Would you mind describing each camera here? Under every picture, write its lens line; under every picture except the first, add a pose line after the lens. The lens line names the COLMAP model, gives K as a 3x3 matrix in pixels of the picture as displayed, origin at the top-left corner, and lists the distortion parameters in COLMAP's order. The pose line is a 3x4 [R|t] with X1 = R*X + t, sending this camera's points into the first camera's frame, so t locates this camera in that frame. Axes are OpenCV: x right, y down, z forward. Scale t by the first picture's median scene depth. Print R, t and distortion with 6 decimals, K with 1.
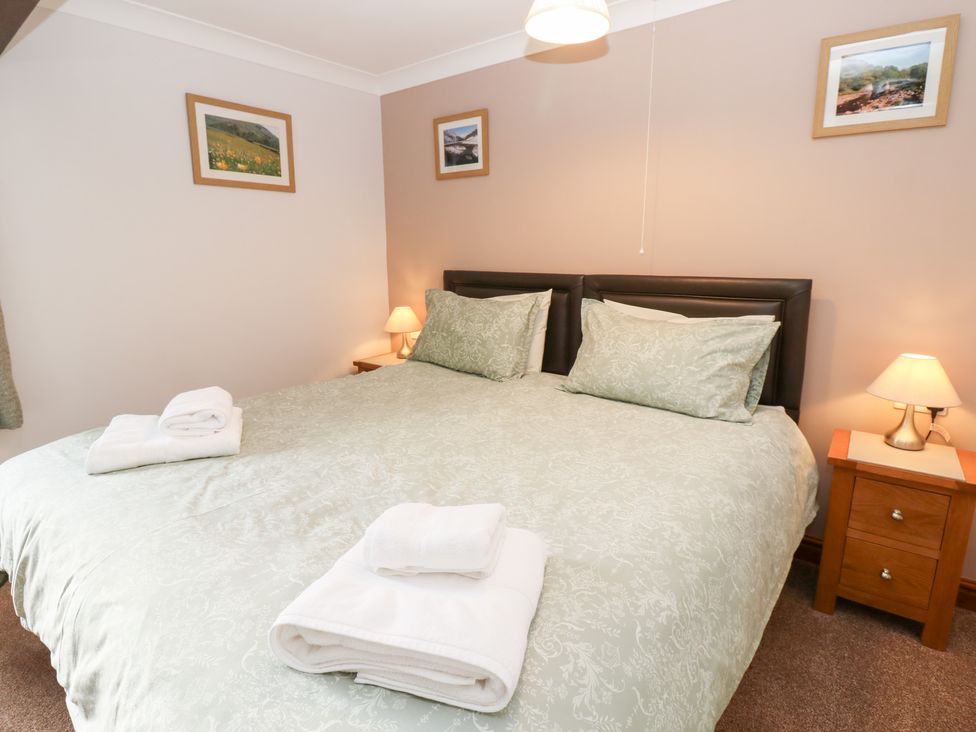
lens RADIAL K [[524.8, 0, 490.5], [0, 524.8, 353.3], [0, 0, 1]] dist [0.001416, -0.014253]
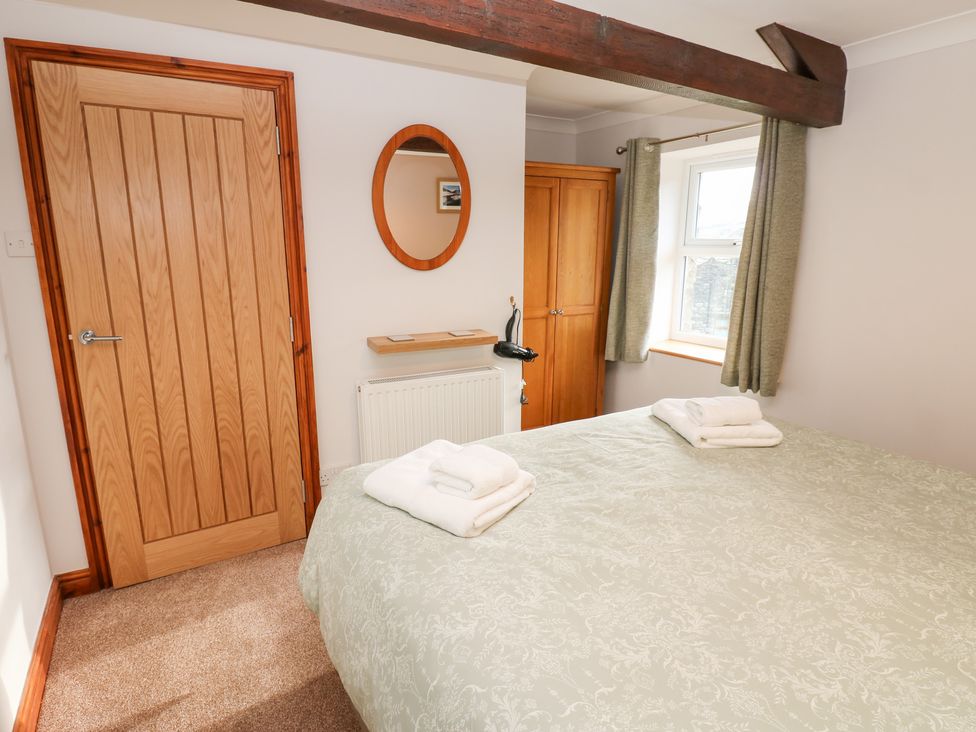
lens RADIAL K [[524.8, 0, 490.5], [0, 524.8, 353.3], [0, 0, 1]] dist [0.001416, -0.014253]
pose [[-0.348961, 0.192311, -0.917193, 0.893529], [-0.183572, 0.945729, 0.268138, -0.298953], [0.918982, 0.261940, -0.294720, 0.992968]]
